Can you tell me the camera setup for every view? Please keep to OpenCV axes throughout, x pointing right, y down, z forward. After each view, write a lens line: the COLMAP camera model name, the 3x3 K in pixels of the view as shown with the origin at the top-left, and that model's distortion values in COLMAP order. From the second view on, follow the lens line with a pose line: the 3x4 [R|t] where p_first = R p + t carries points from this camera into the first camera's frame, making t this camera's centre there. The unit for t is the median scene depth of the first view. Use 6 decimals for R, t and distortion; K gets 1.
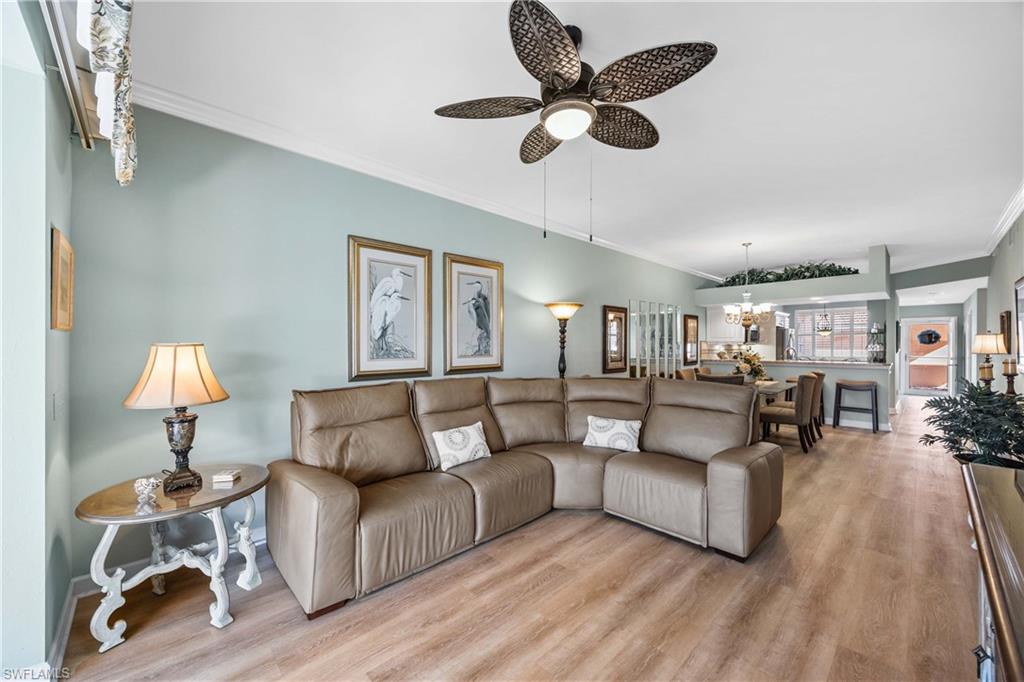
lens RADIAL K [[393.1, 0, 512.6], [0, 393.1, 340.7], [0, 0, 1]] dist [-0.003263, -0.000031]
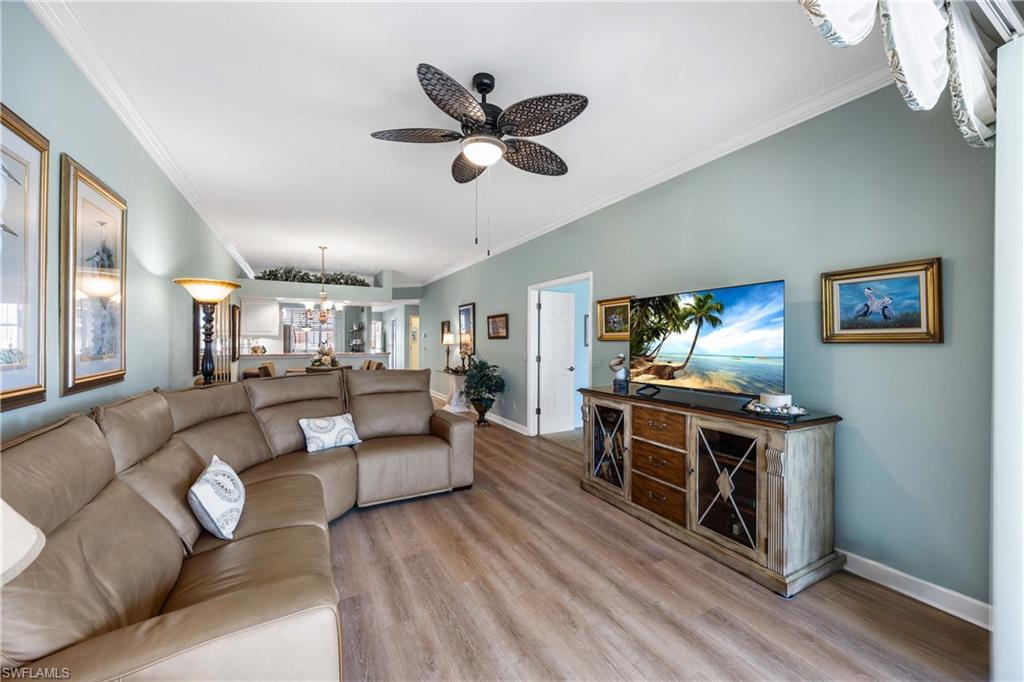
lens RADIAL K [[393.1, 0, 512.8], [0, 393.1, 339.5], [0, 0, 1]] dist [-0.003263, -0.000031]
pose [[0.254581, 0.001664, 0.967050, -0.727510], [-0.008287, 0.999966, 0.000461, 0.014186], [-0.967016, -0.008131, 0.254586, 0.456366]]
